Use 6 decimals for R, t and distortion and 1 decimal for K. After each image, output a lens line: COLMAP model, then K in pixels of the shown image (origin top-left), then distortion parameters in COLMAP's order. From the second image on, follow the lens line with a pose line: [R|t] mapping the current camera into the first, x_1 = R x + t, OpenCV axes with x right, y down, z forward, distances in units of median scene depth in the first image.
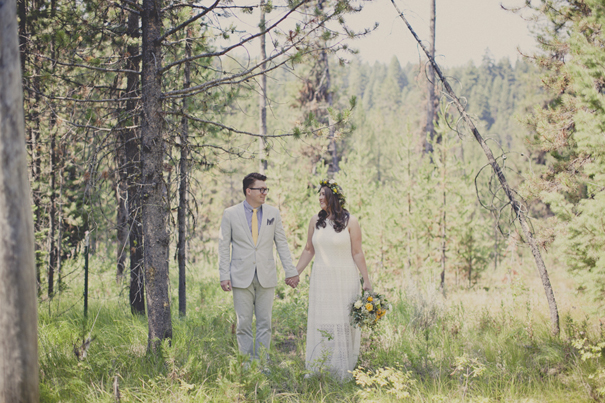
lens RADIAL K [[881.7, 0, 302.5], [0, 881.7, 201.5], [0, 0, 1]] dist [-0.083826, 0.084034]
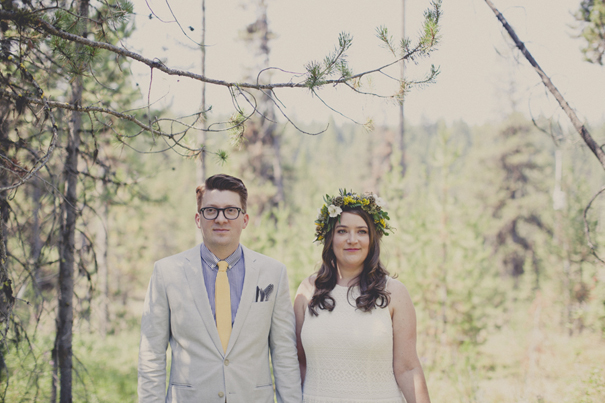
lens RADIAL K [[881.7, 0, 302.5], [0, 881.7, 201.5], [0, 0, 1]] dist [-0.083826, 0.084034]
pose [[0.997165, 0.006782, 0.074938, -0.017723], [-0.001788, 0.997784, -0.066509, 0.003605], [-0.075223, 0.066187, 0.994968, 0.242687]]
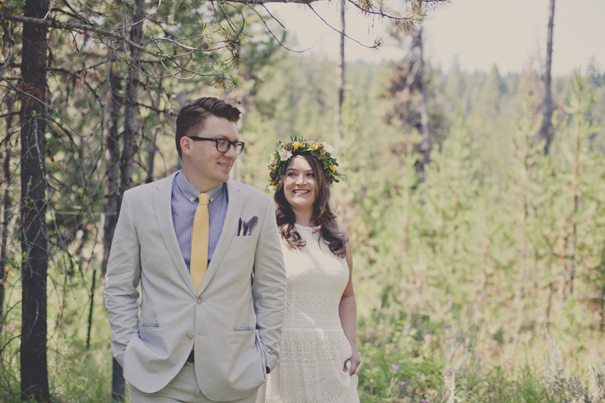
lens RADIAL K [[881.7, 0, 302.5], [0, 881.7, 201.5], [0, 0, 1]] dist [-0.083826, 0.084034]
pose [[0.993830, 0.033083, -0.105867, 0.014832], [-0.033814, 0.999415, -0.005111, 0.005279], [0.105636, 0.008659, 0.994367, 0.256929]]
